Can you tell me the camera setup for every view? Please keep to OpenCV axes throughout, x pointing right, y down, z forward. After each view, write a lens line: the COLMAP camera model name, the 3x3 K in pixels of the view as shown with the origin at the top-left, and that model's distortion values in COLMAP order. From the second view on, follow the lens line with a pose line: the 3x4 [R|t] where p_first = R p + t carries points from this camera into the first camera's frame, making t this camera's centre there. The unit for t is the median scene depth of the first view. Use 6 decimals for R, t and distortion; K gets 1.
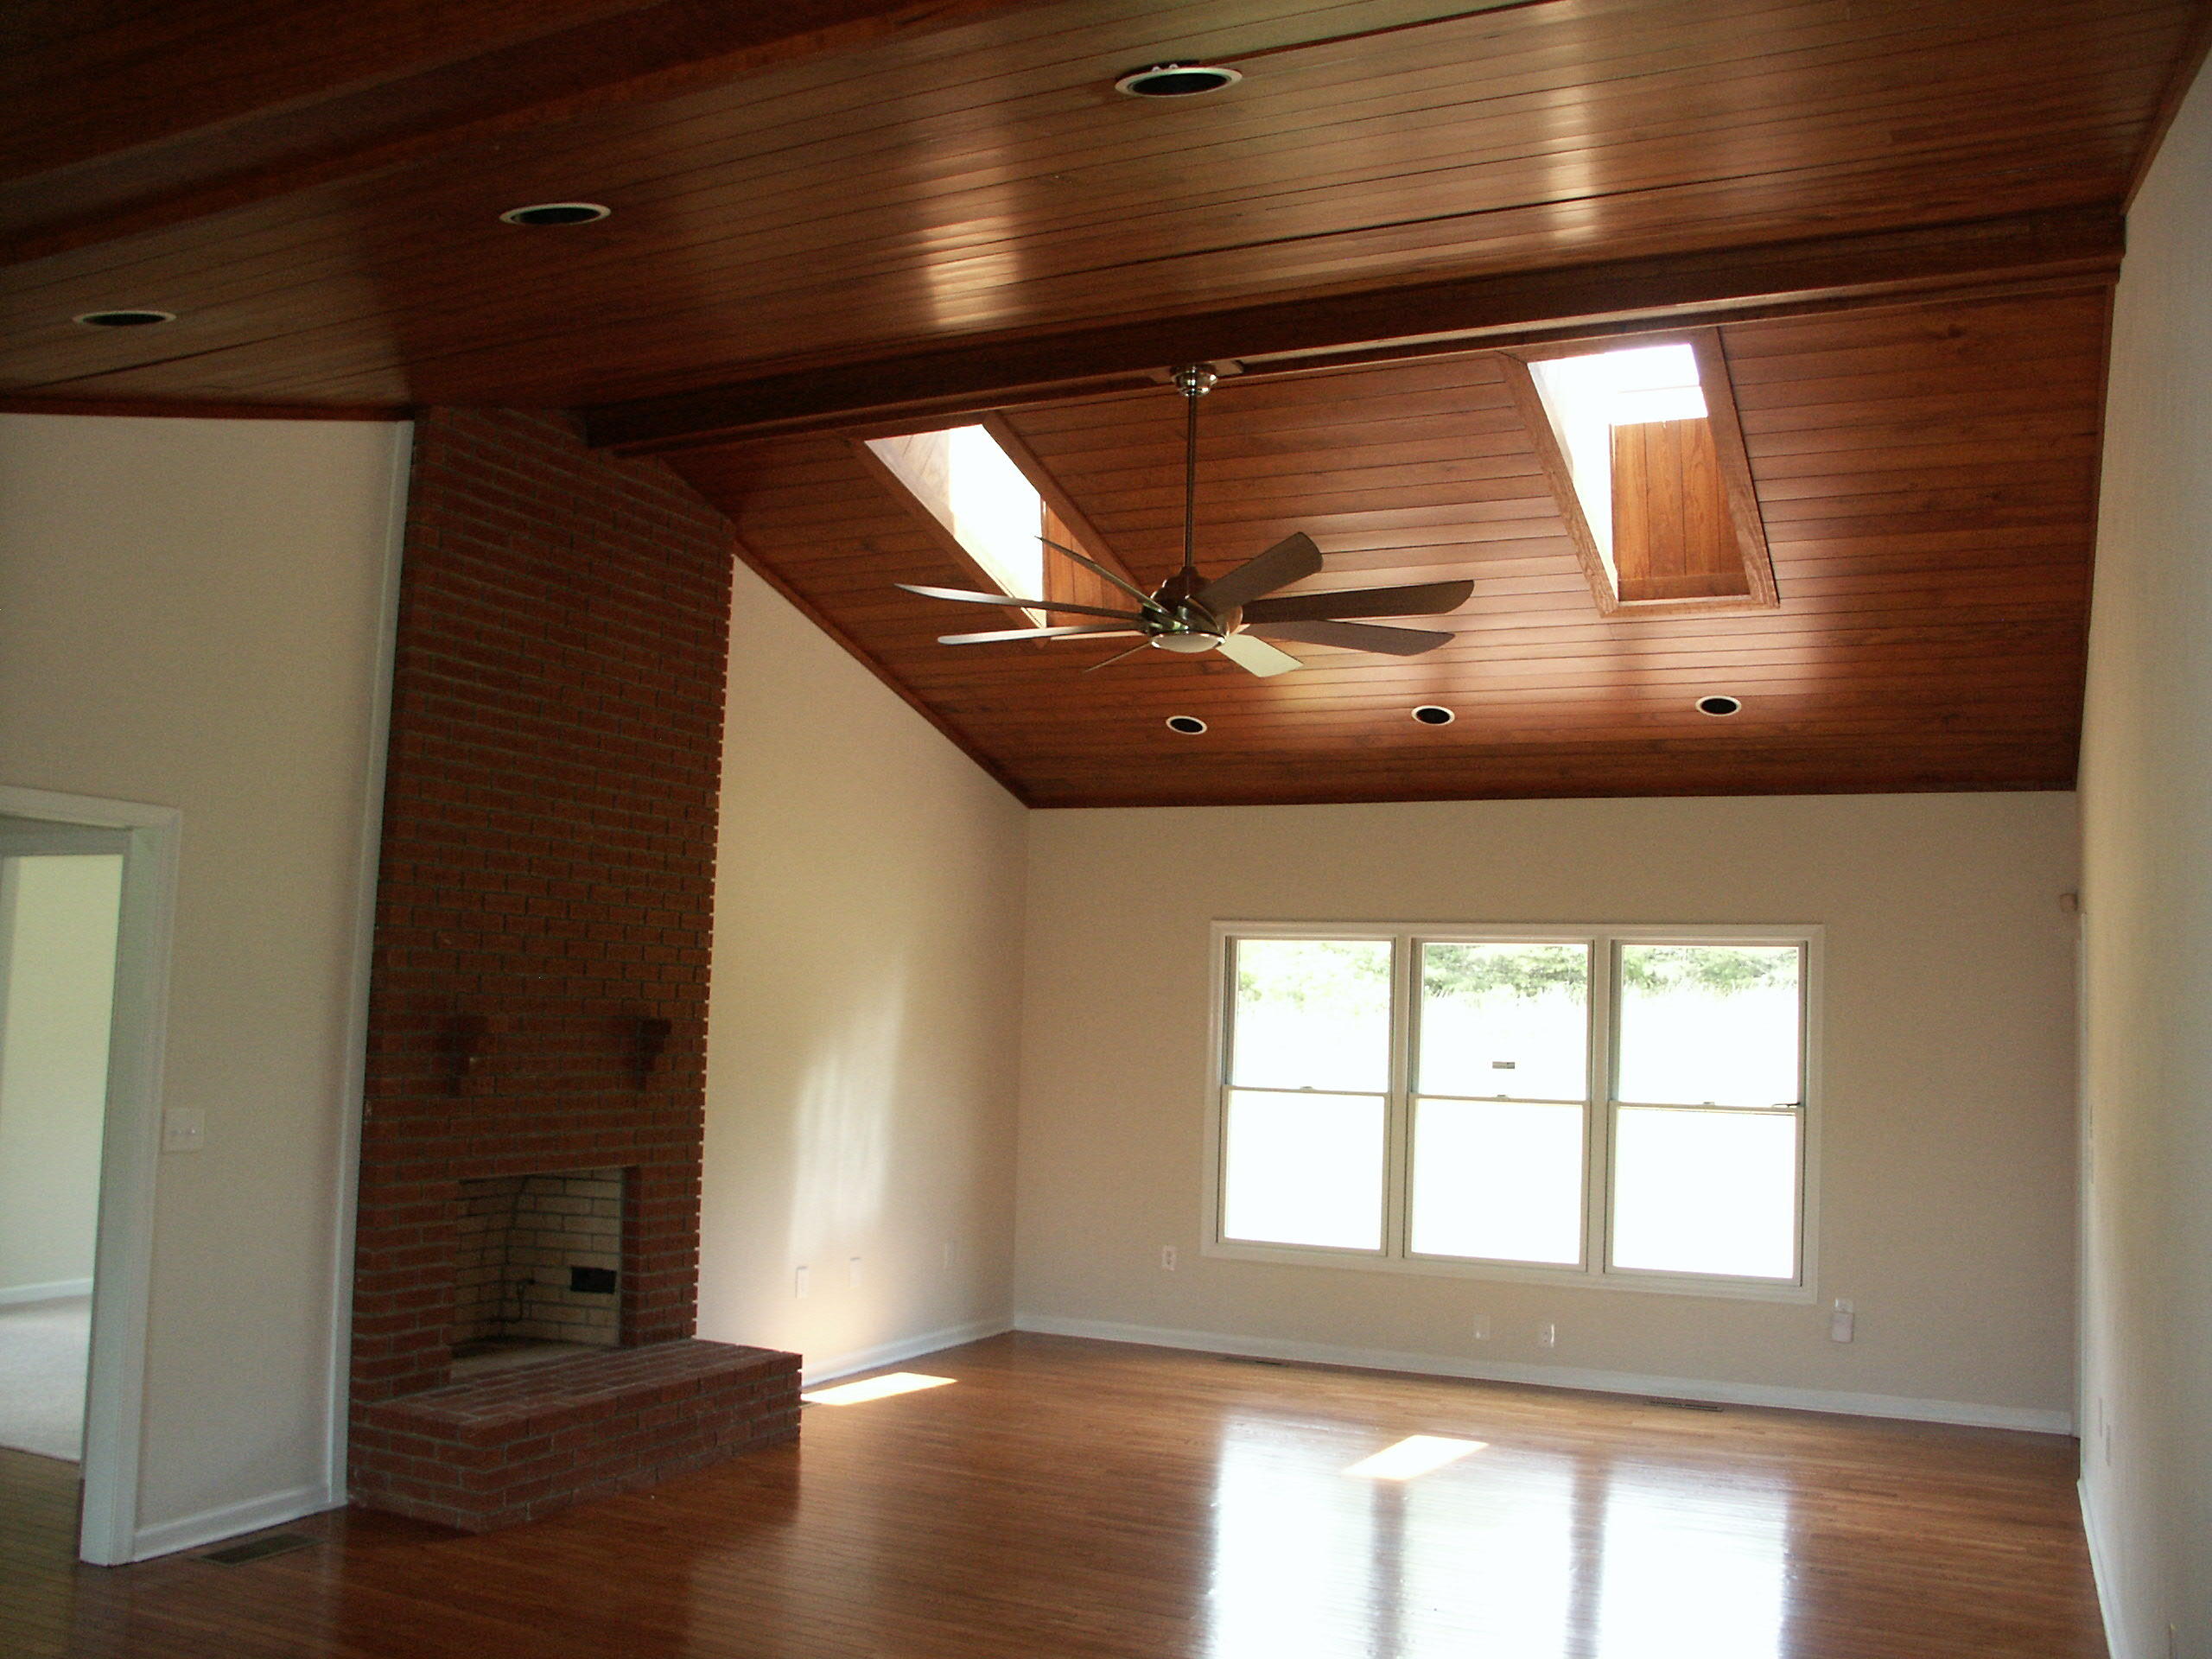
lens RADIAL K [[1819.3, 0, 1106.0], [0, 1819.3, 829.5], [0, 0, 1]] dist [-0.189328, 0.159658]
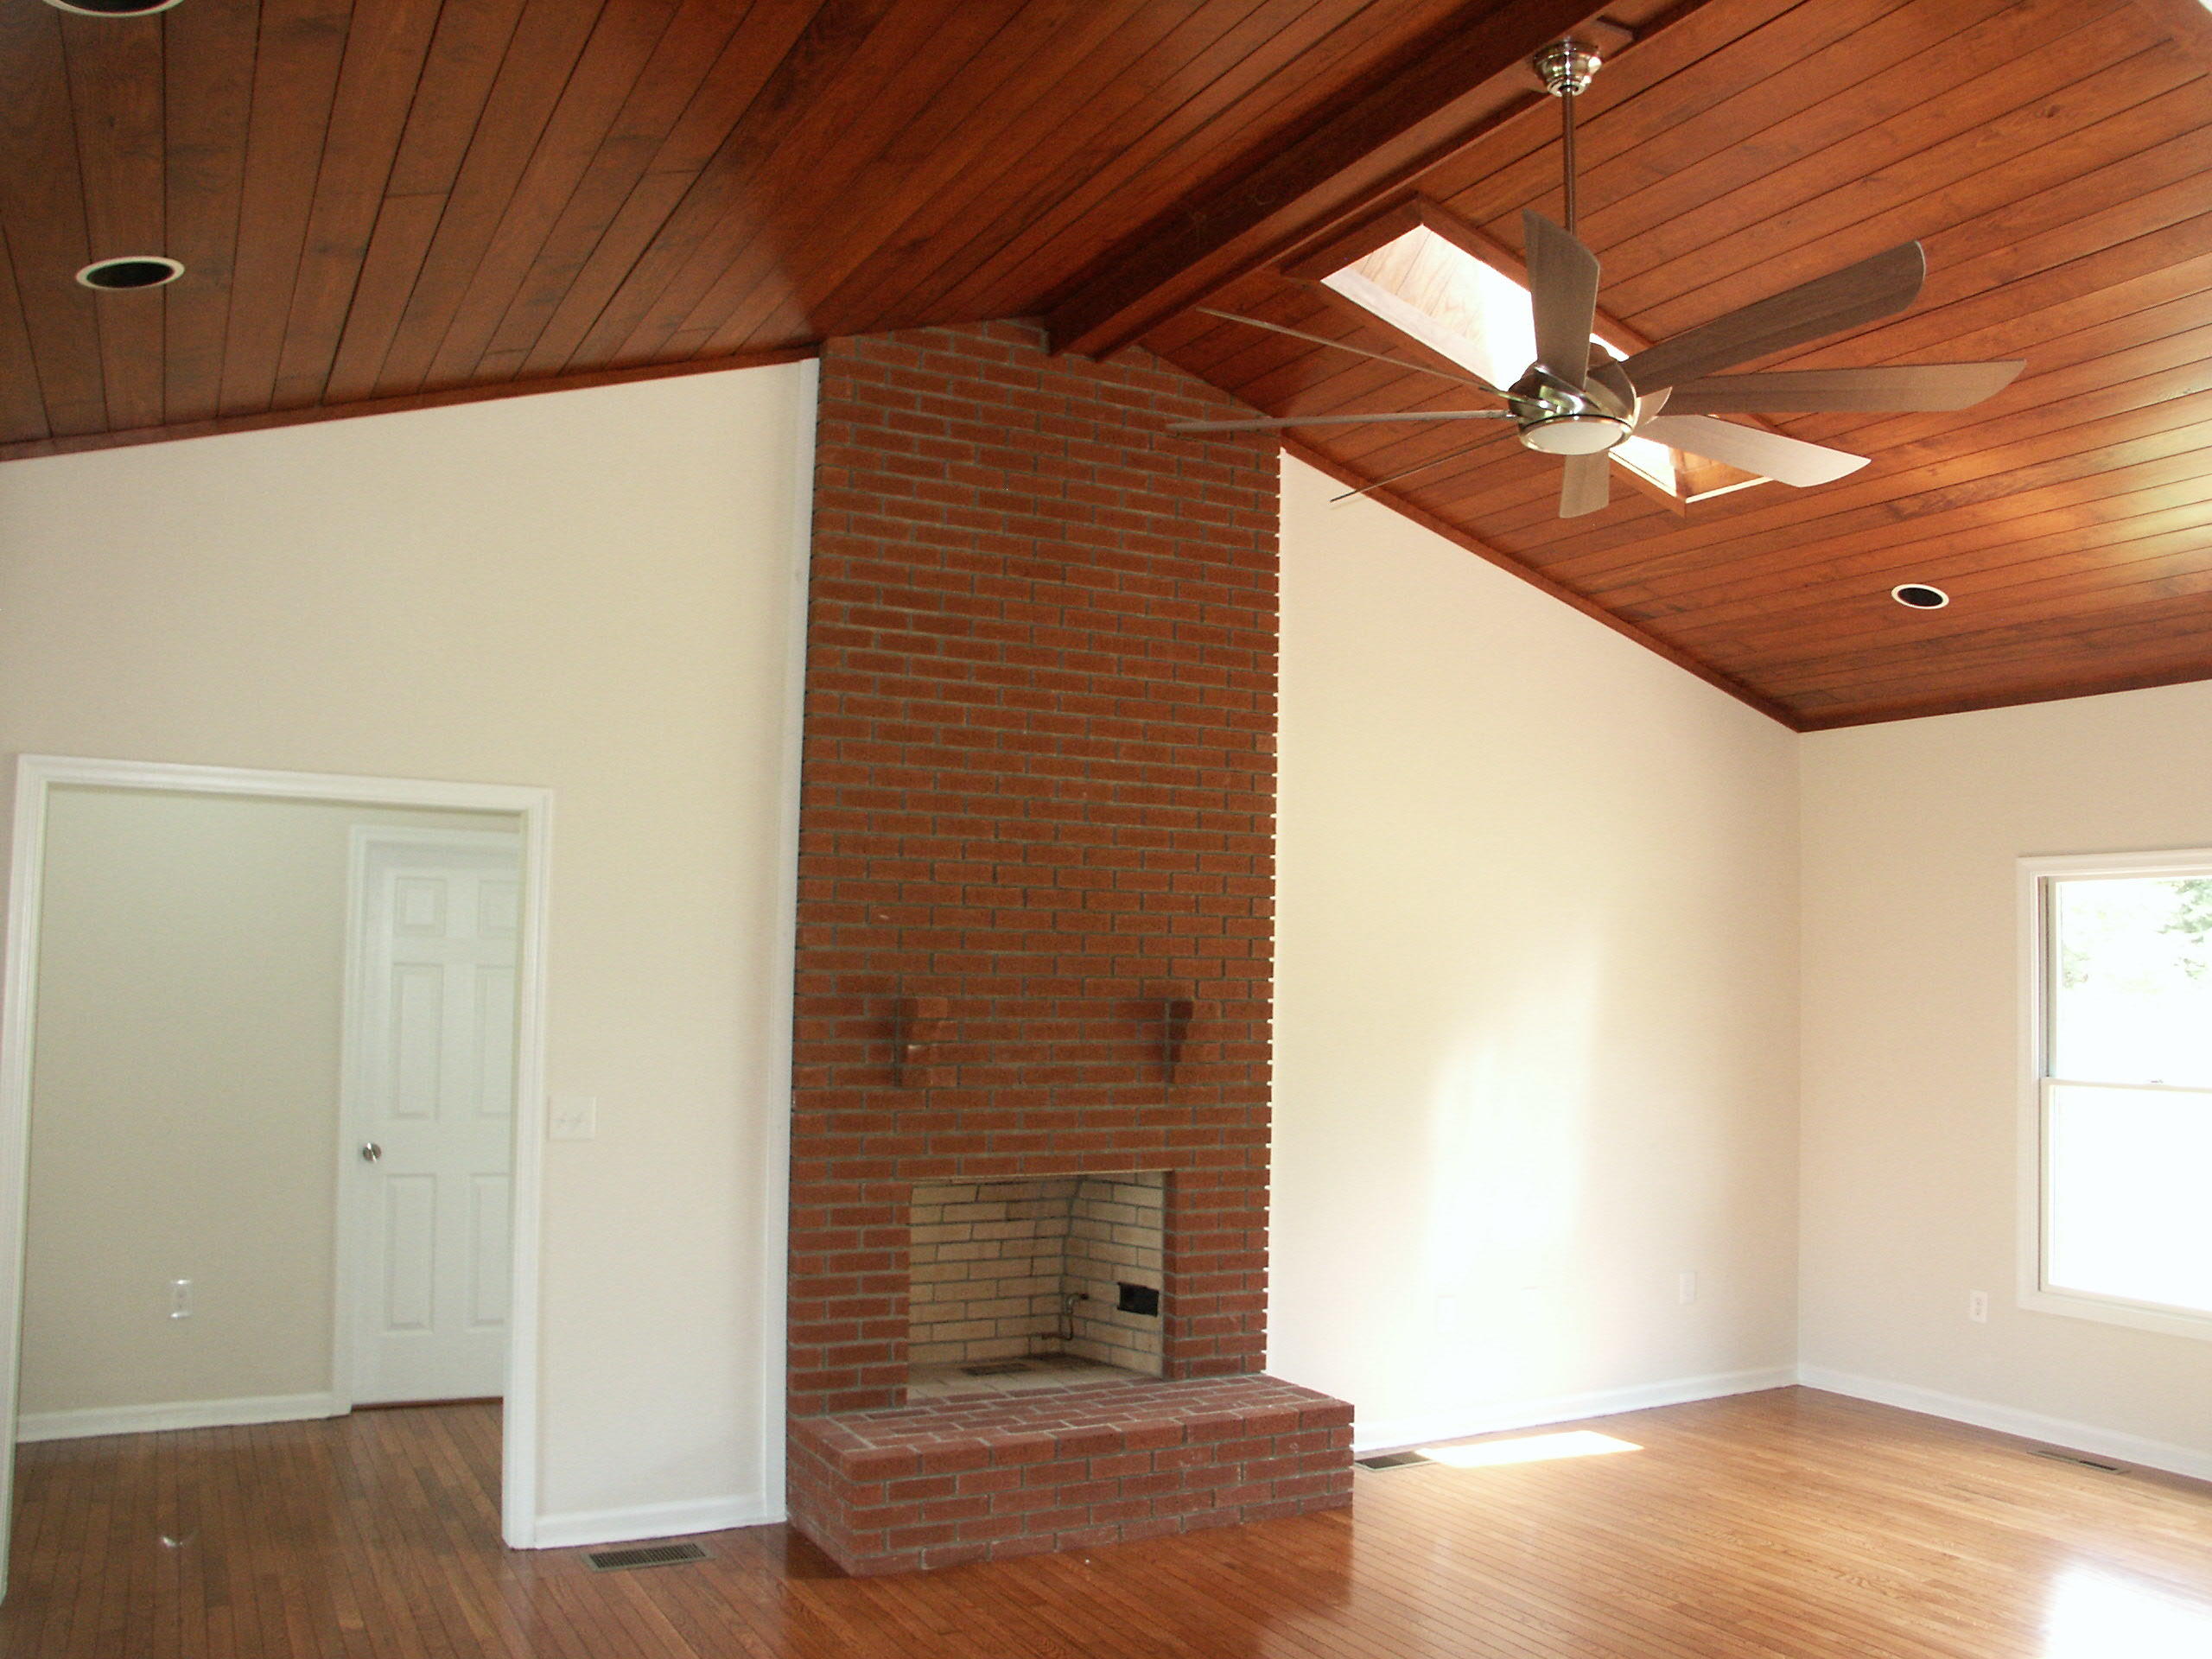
lens RADIAL K [[1819.3, 0, 1106.0], [0, 1819.3, 829.5], [0, 0, 1]] dist [-0.189328, 0.159658]
pose [[0.818178, -0.062802, -0.571525, 0.221239], [0.064431, 0.997770, -0.017402, 0.036682], [0.571344, -0.022586, 0.820400, 0.267738]]
